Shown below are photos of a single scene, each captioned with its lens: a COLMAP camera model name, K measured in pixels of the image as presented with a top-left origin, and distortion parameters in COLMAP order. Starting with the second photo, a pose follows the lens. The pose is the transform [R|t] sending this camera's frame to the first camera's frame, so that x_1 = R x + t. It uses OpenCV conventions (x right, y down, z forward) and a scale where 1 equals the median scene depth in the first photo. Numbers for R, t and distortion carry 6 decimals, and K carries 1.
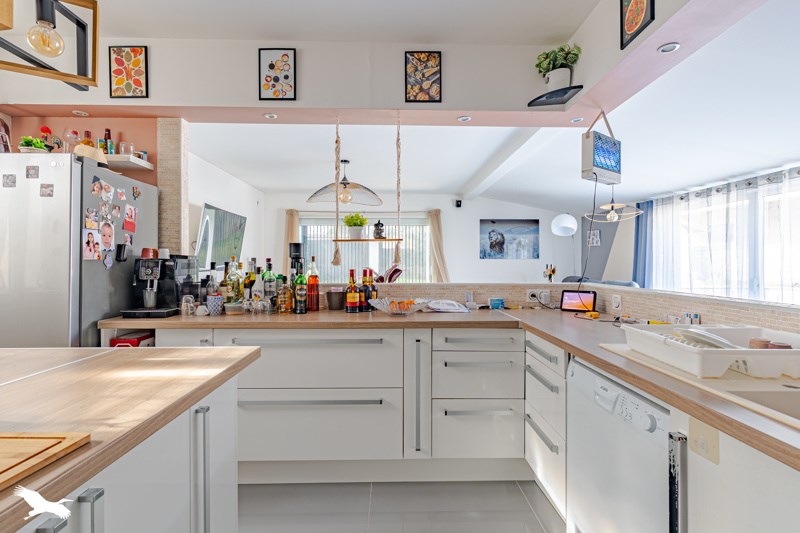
lens RADIAL K [[383.4, 0, 399.9], [0, 383.4, 265.4], [0, 0, 1]] dist [-0.001380, -0.000226]
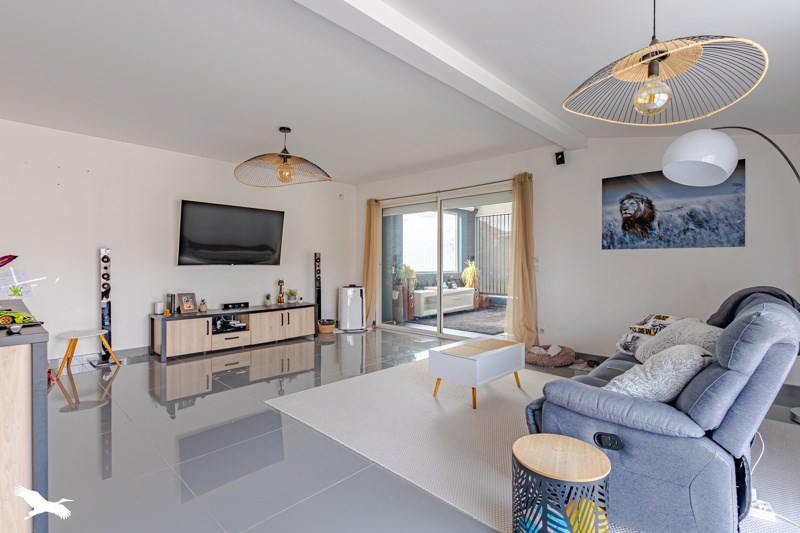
lens RADIAL K [[383.4, 0, 399.8], [0, 383.4, 264.2], [0, 0, 1]] dist [-0.001380, -0.000226]
pose [[0.717971, 0.004786, -0.696056, 0.386714], [-0.002291, 0.999987, 0.004513, 0.002816], [0.696069, -0.001645, 0.717973, 0.390047]]
